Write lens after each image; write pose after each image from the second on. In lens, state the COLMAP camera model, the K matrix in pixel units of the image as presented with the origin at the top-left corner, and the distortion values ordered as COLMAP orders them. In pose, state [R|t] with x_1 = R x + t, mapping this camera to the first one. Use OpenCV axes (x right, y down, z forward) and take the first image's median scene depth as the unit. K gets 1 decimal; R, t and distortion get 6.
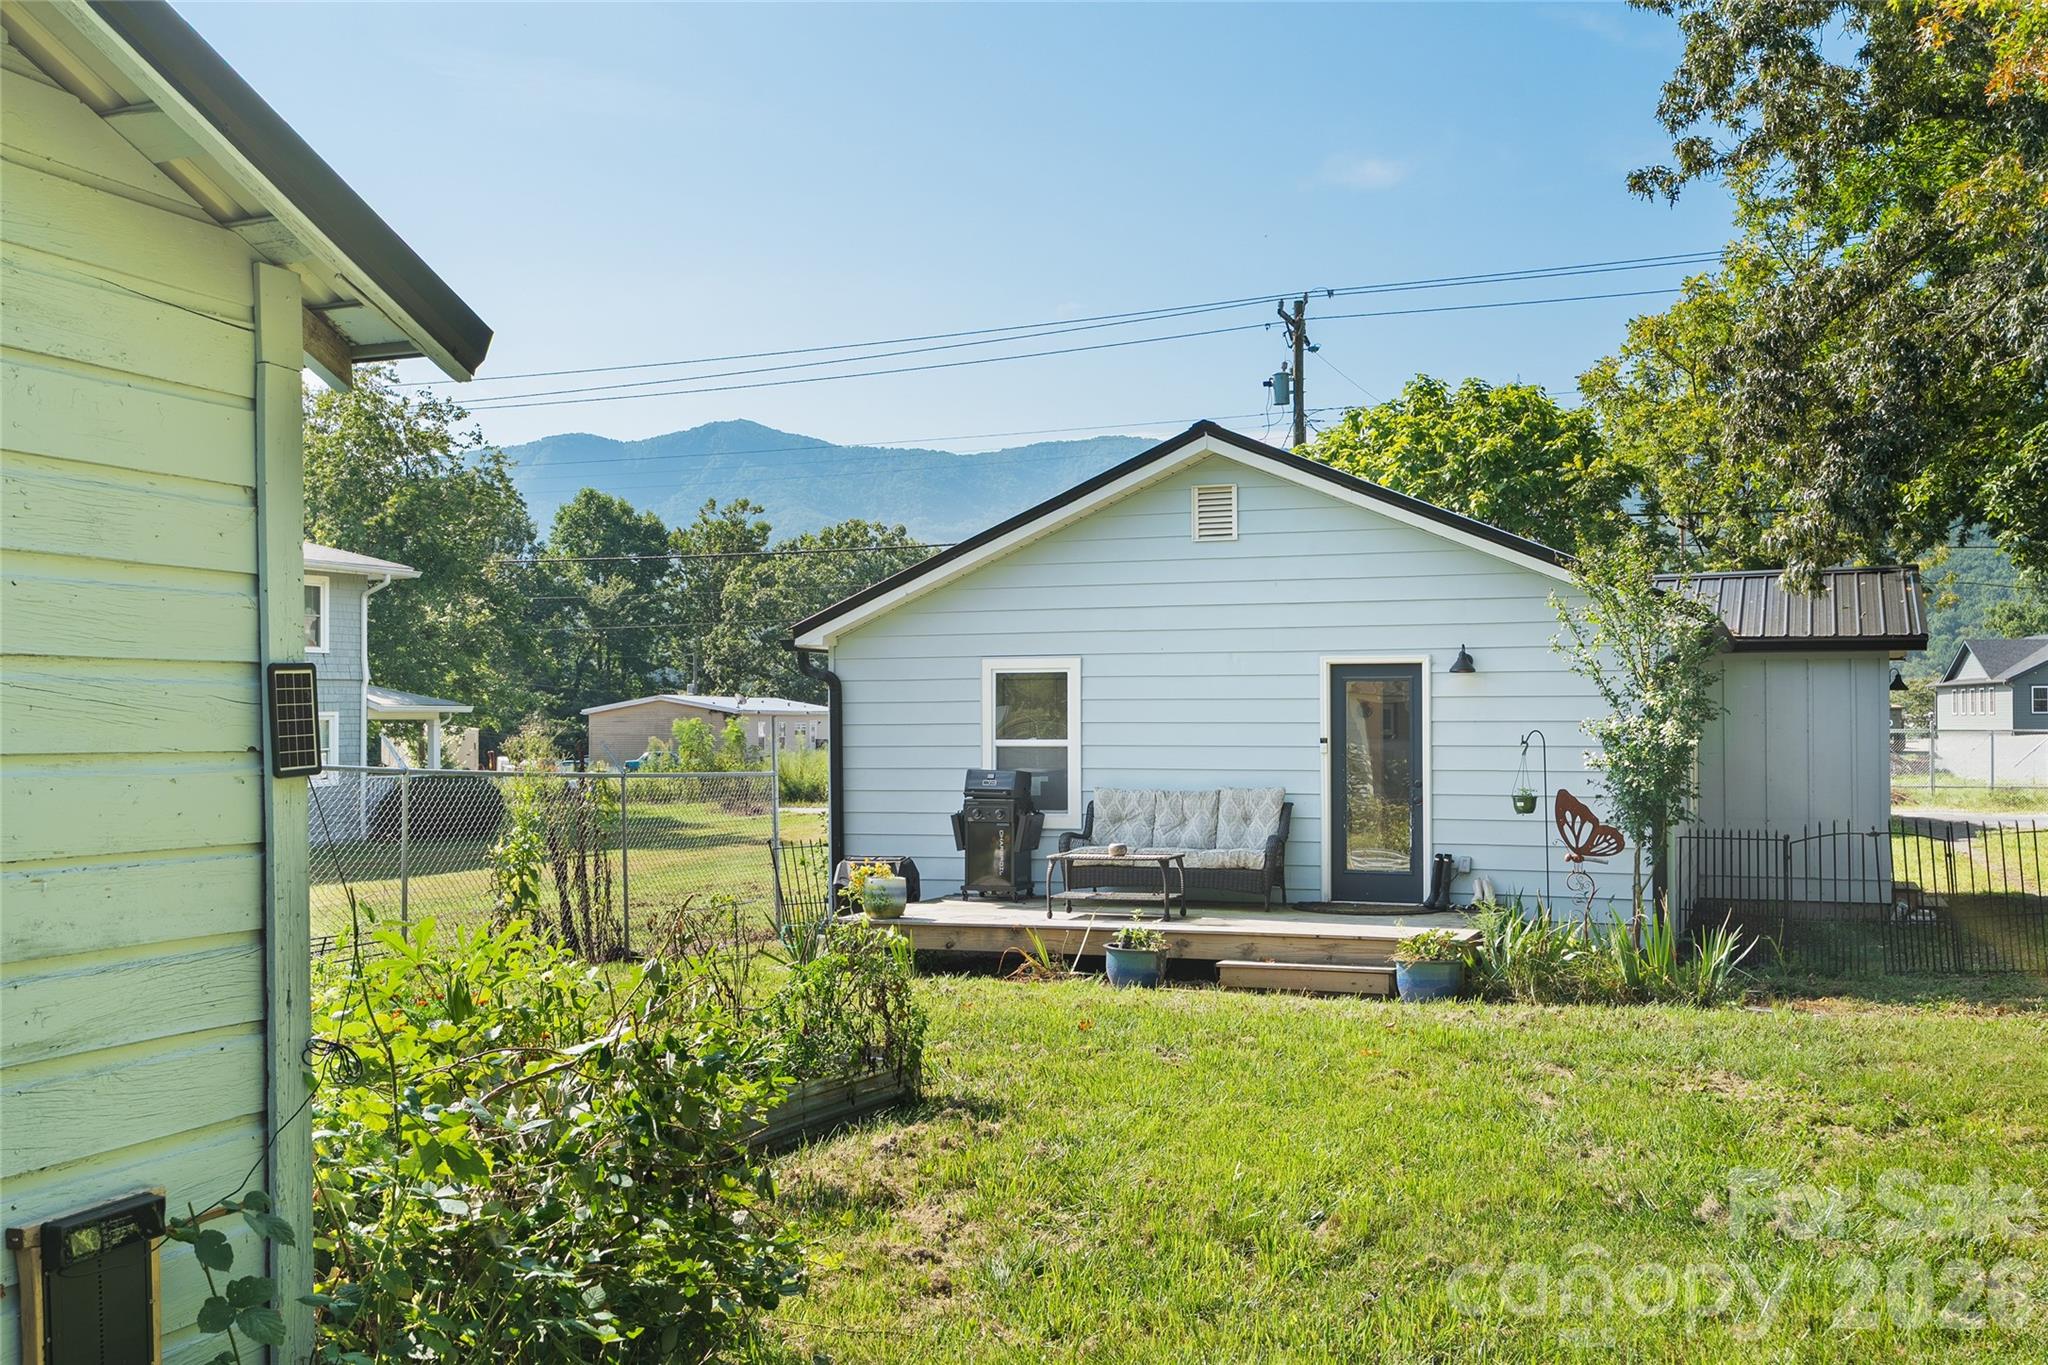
lens RADIAL K [[2102.4, 0, 1025.1], [0, 2102.4, 688.9], [0, 0, 1]] dist [-0.017013, 0.000000]
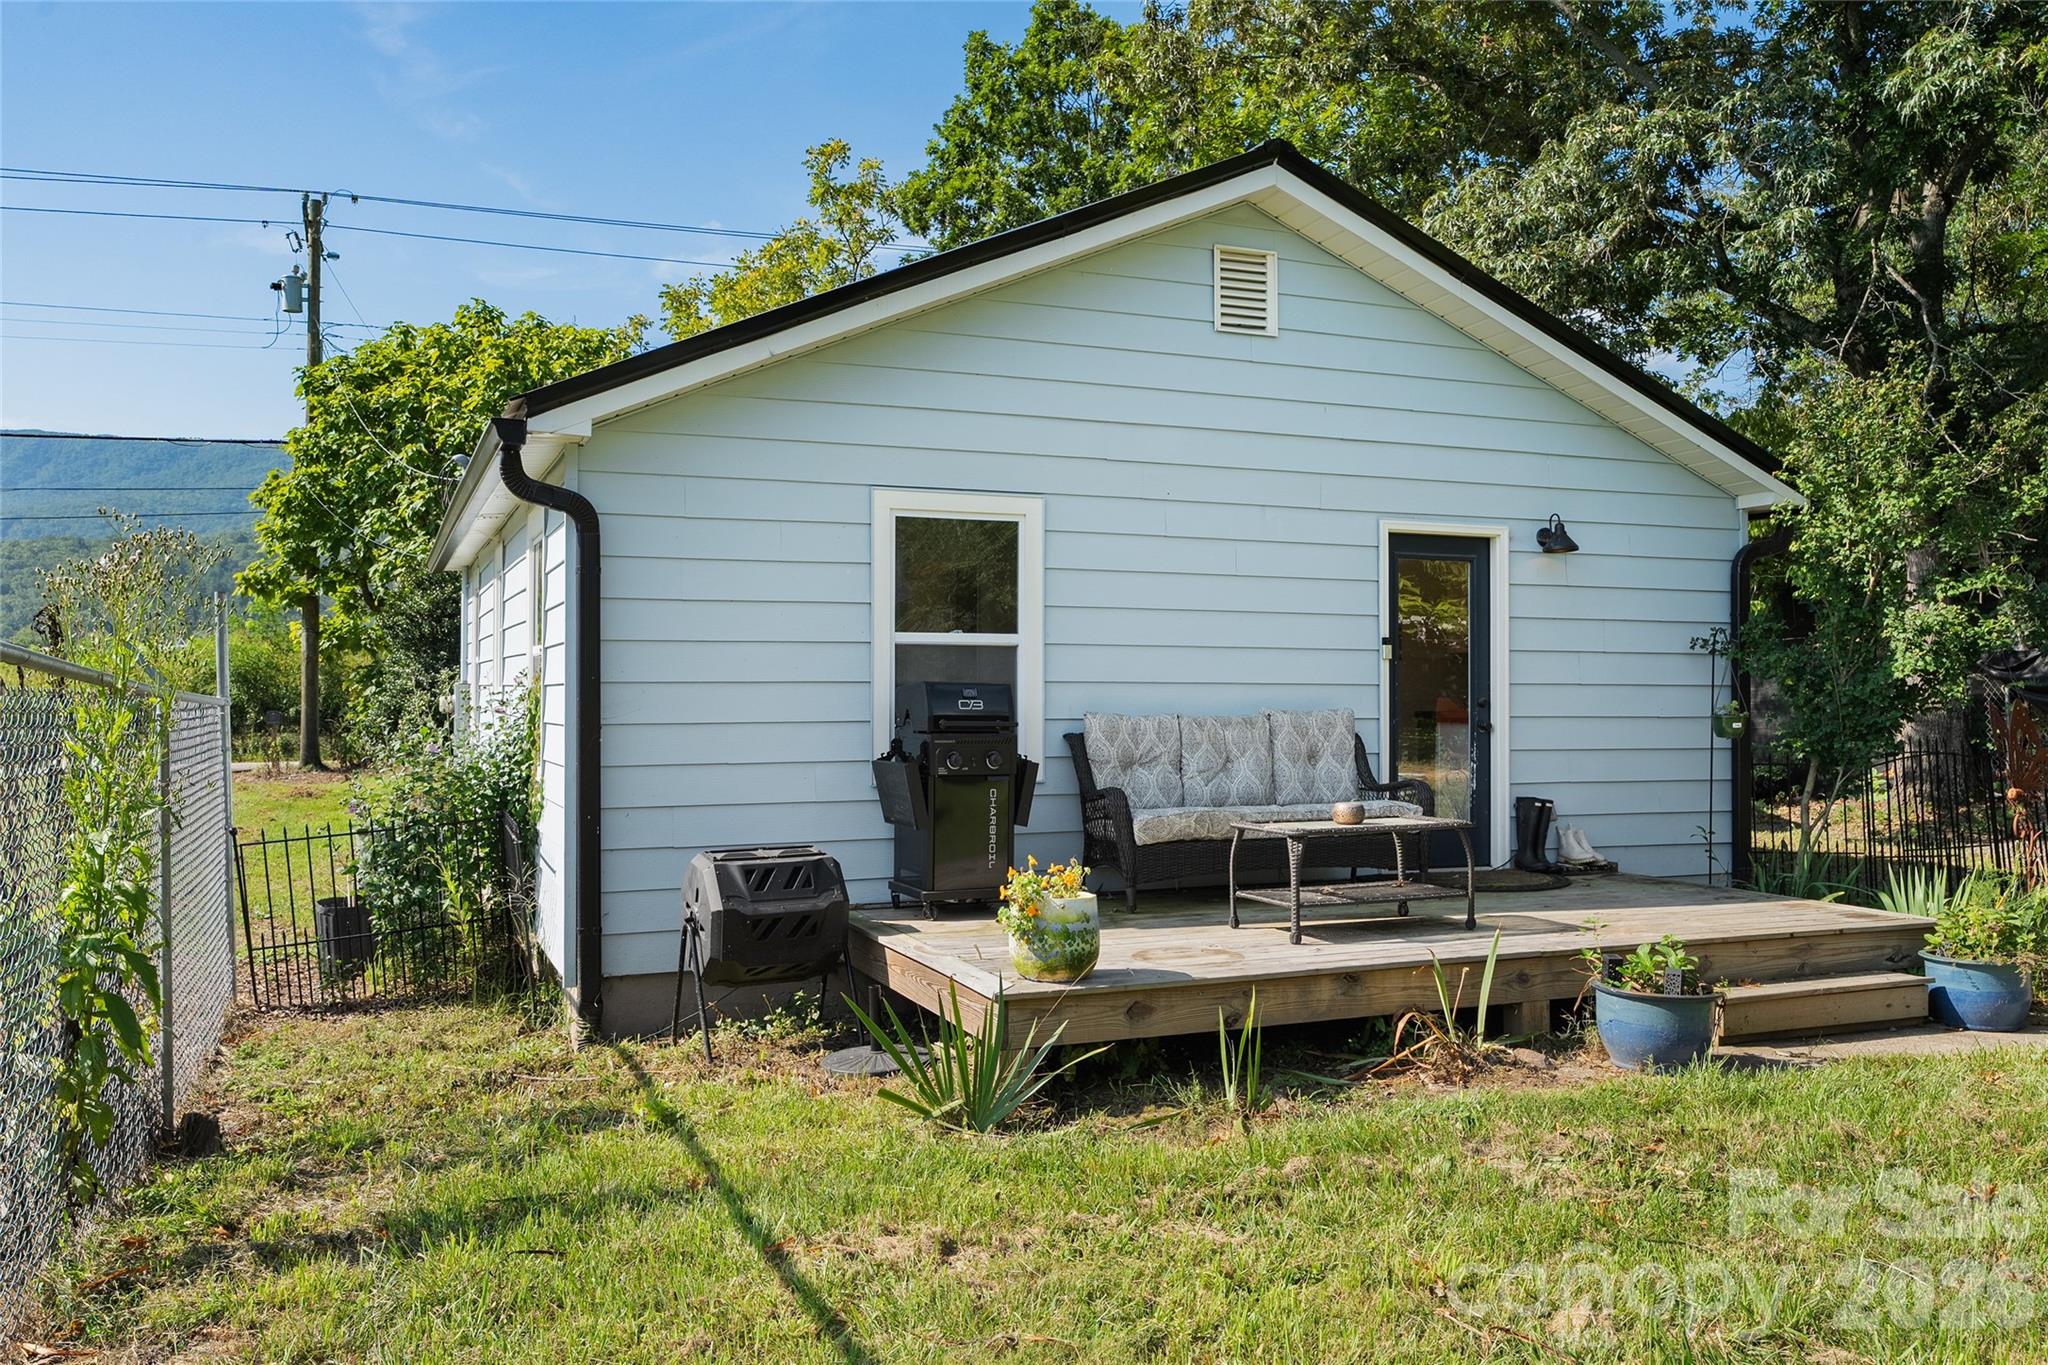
lens RADIAL K [[1592.5, 0, 1023.4], [0, 1592.5, 678.8], [0, 0, 1]] dist [0.012279, 0.002927]
pose [[0.719392, 0.008651, 0.694551, -0.306707], [-0.014751, 0.999887, 0.002824, 0.036836], [-0.694448, -0.012277, 0.719438, 0.697385]]
